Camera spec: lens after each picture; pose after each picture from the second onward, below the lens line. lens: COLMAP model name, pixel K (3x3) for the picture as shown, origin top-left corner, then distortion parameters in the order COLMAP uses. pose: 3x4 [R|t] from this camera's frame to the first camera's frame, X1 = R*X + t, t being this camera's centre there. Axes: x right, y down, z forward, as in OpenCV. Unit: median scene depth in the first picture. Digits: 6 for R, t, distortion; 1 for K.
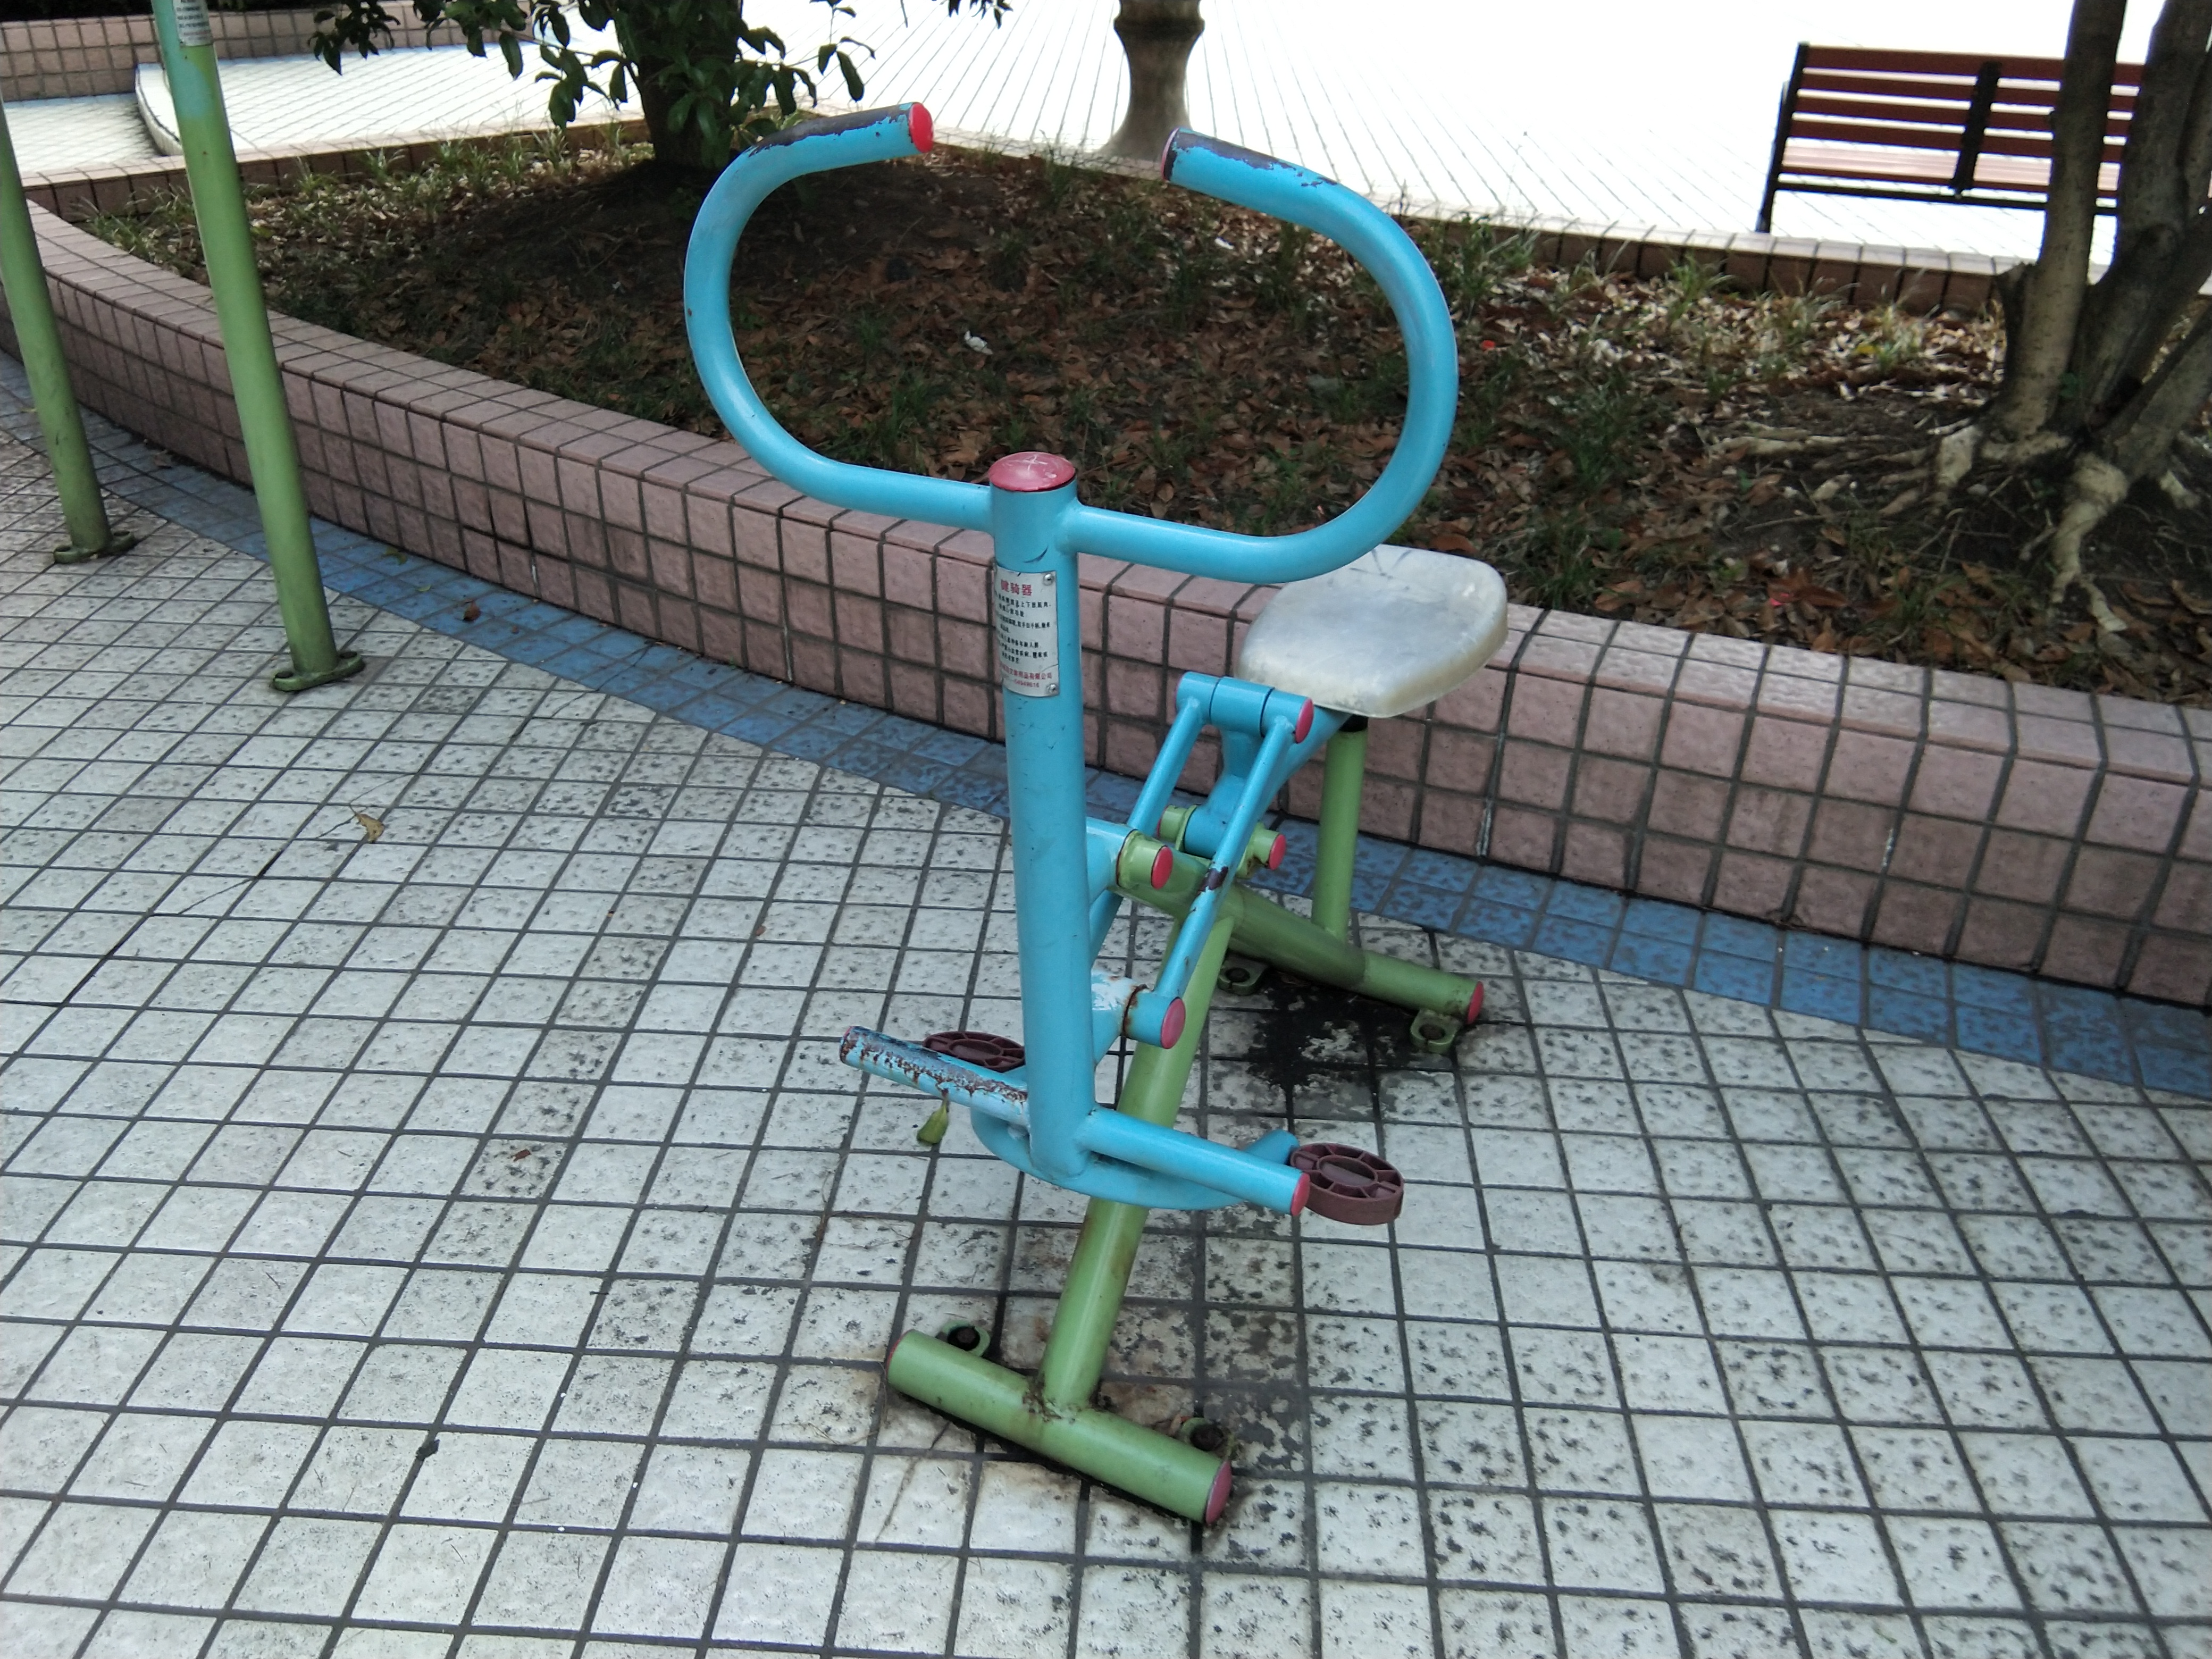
lens RADIAL K [[1772.1, 0, 1111.7], [0, 1772.1, 838.5], [0, 0, 1]] dist [0.131613, -0.225423]
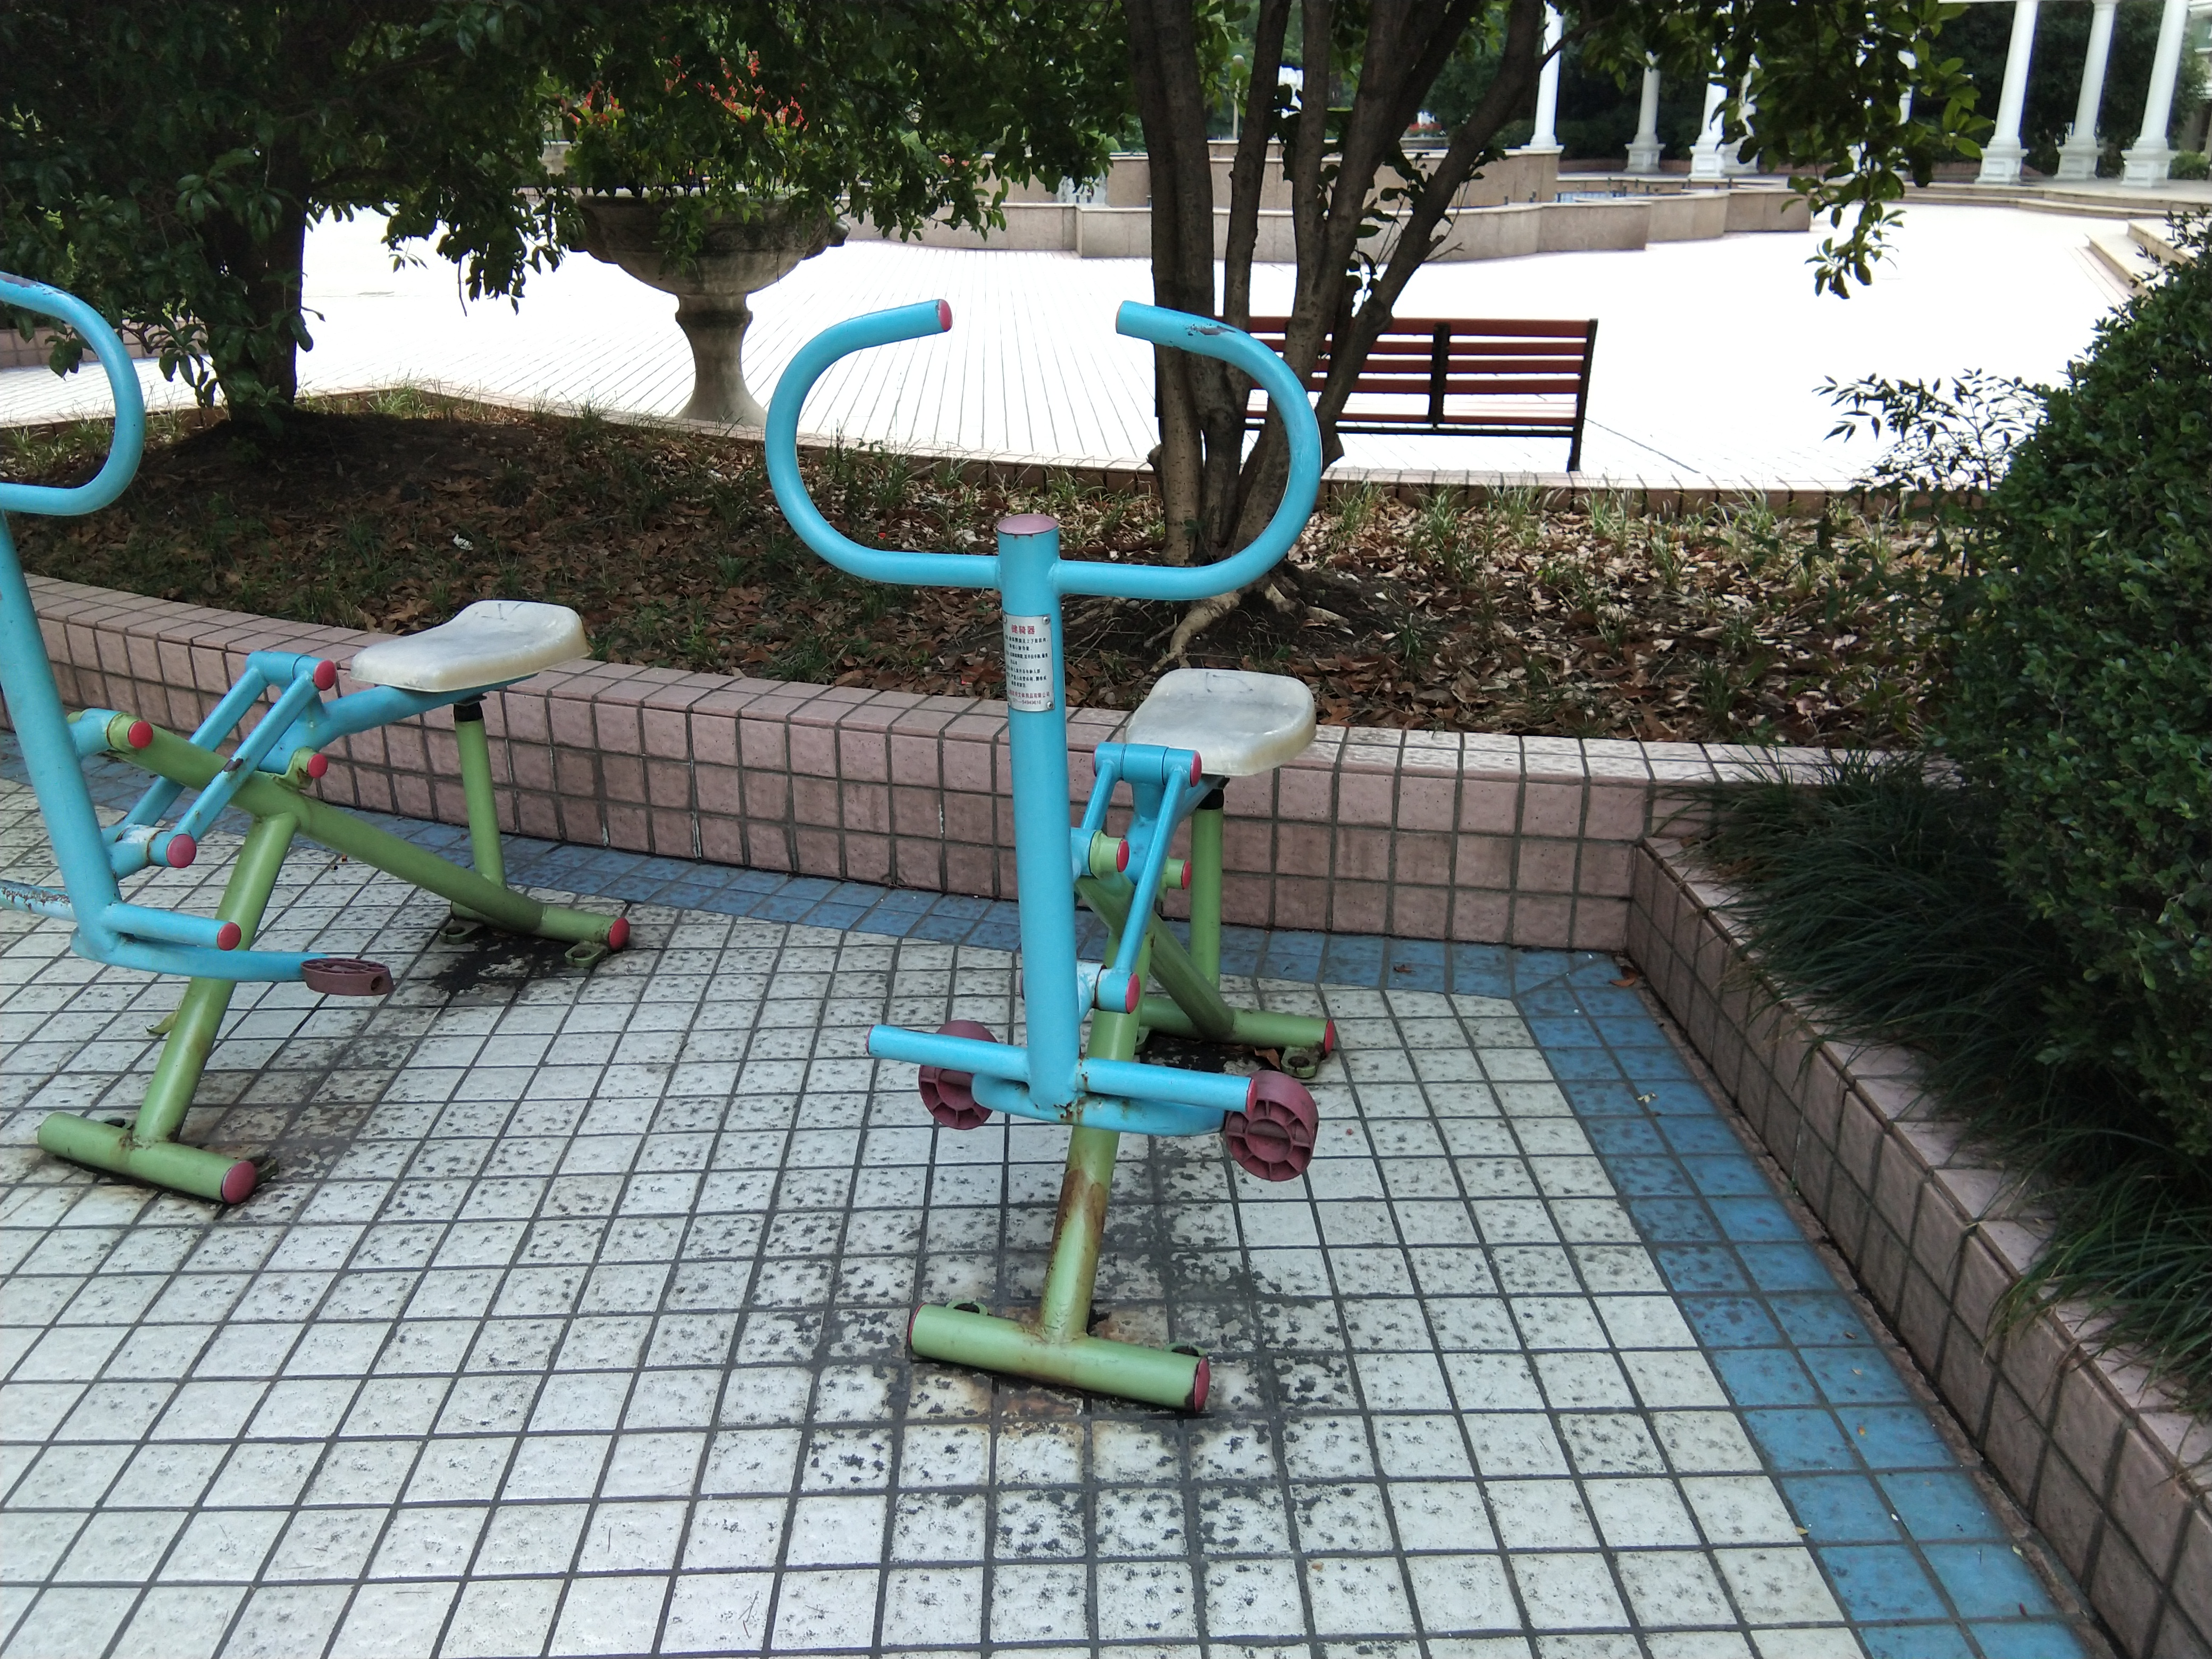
lens RADIAL K [[1772.1, 0, 1111.7], [0, 1772.1, 838.5], [0, 0, 1]] dist [0.131613, -0.225423]
pose [[0.996123, -0.044706, 0.075764, 0.444595], [0.056192, 0.986000, -0.156991, 0.238227], [-0.067685, 0.160639, 0.984690, -0.361924]]
